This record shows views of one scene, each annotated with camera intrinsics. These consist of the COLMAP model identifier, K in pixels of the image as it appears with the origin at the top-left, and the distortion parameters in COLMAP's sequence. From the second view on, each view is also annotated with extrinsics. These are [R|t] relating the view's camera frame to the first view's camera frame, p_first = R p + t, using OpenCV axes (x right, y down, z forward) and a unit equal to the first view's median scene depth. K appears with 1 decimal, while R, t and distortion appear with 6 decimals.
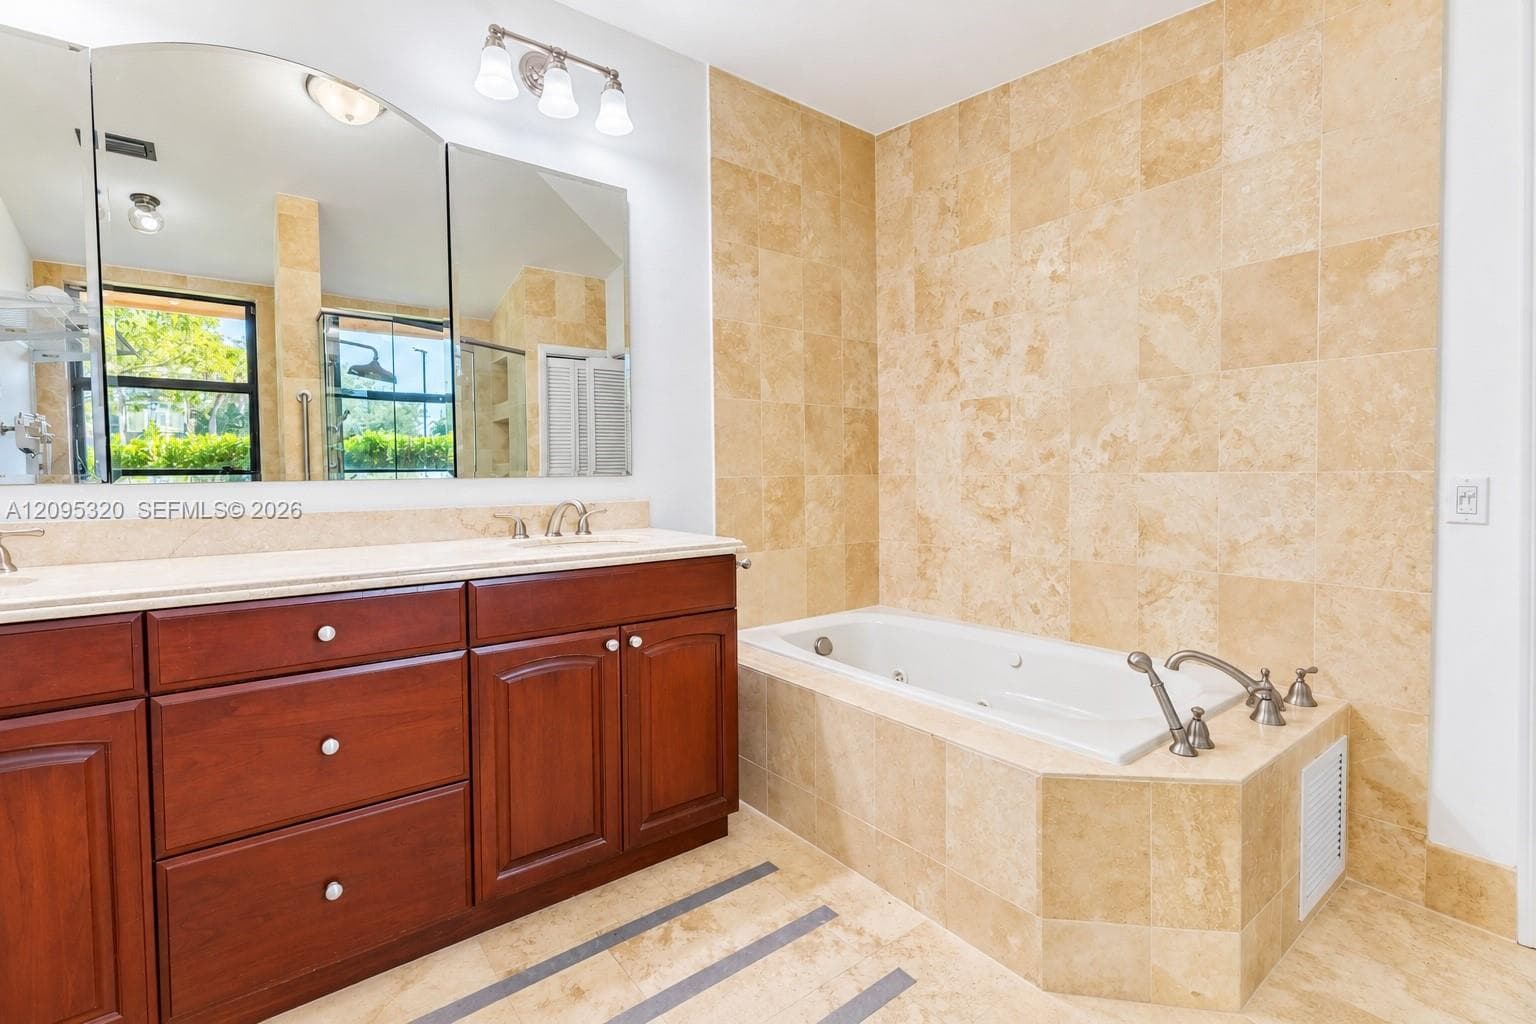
lens RADIAL K [[685.7, 0, 754.9], [0, 685.7, 494.7], [0, 0, 1]] dist [-0.000672, 0.000029]
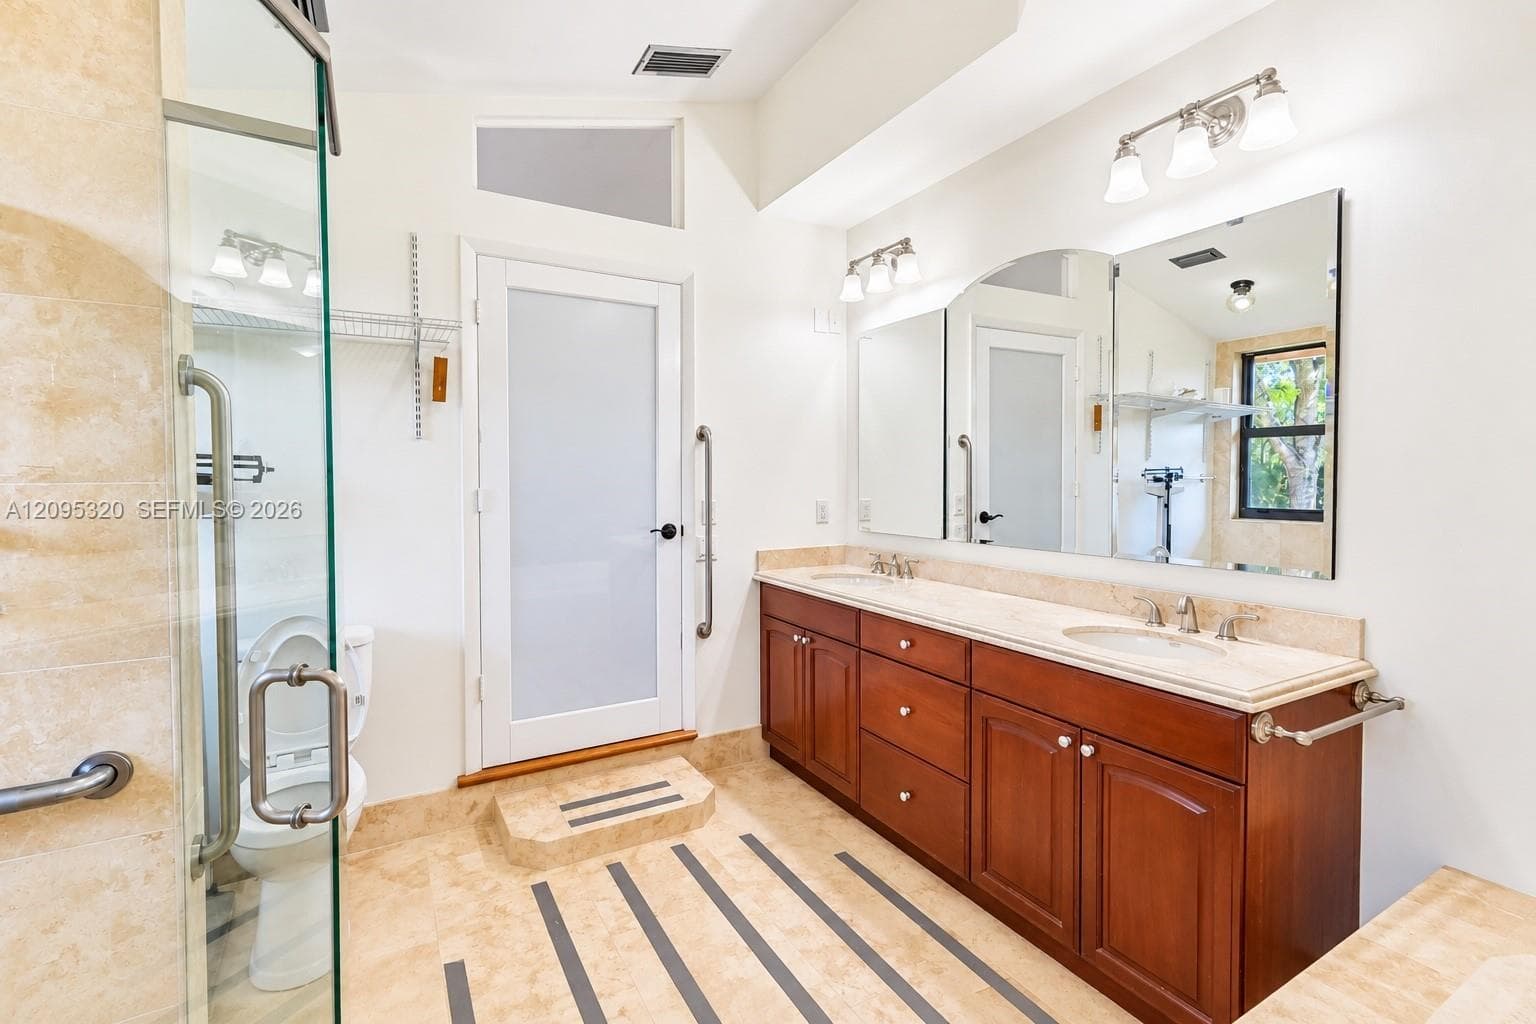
lens RADIAL K [[685.7, 0, 754.9], [0, 685.7, 494.7], [0, 0, 1]] dist [-0.000672, 0.000029]
pose [[-0.139495, 0.036825, -0.989538, 0.831223], [-0.025787, 0.998834, 0.040806, -0.173715], [0.989887, 0.031210, -0.138383, 0.648961]]
